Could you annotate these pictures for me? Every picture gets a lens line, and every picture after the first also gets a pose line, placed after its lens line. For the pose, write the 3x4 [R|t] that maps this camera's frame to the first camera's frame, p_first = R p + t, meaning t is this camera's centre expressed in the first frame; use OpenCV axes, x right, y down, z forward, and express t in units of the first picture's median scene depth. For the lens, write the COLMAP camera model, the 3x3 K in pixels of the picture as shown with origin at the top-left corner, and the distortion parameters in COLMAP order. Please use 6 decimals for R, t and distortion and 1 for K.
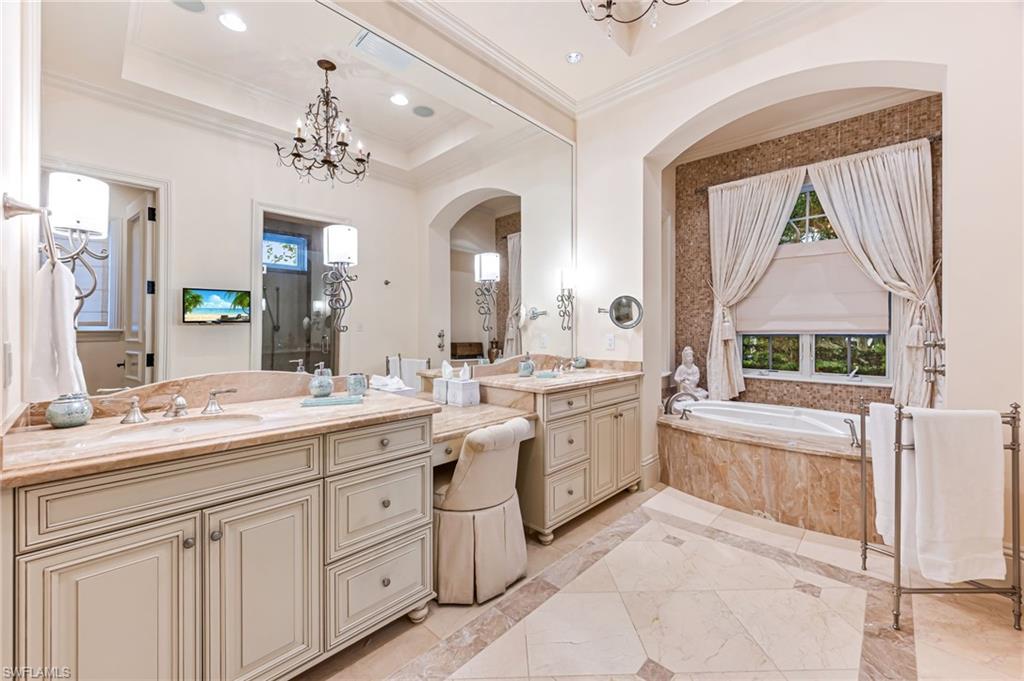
lens RADIAL K [[401.3, 0, 510.8], [0, 401.3, 333.2], [0, 0, 1]] dist [-0.003819, 0.000087]
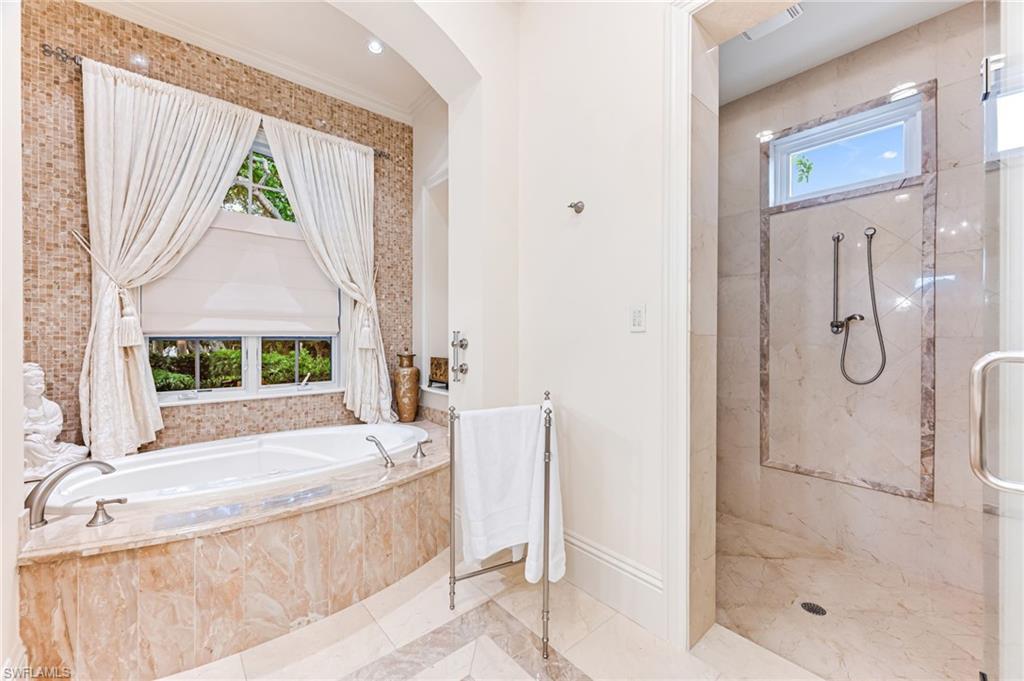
lens RADIAL K [[401.3, 0, 512.2], [0, 401.3, 339.5], [0, 0, 1]] dist [-0.003819, 0.000087]
pose [[0.091964, -0.004045, 0.995754, 0.026021], [0.004036, 0.999985, 0.003689, 0.007517], [-0.995754, 0.003680, 0.091979, 0.461354]]
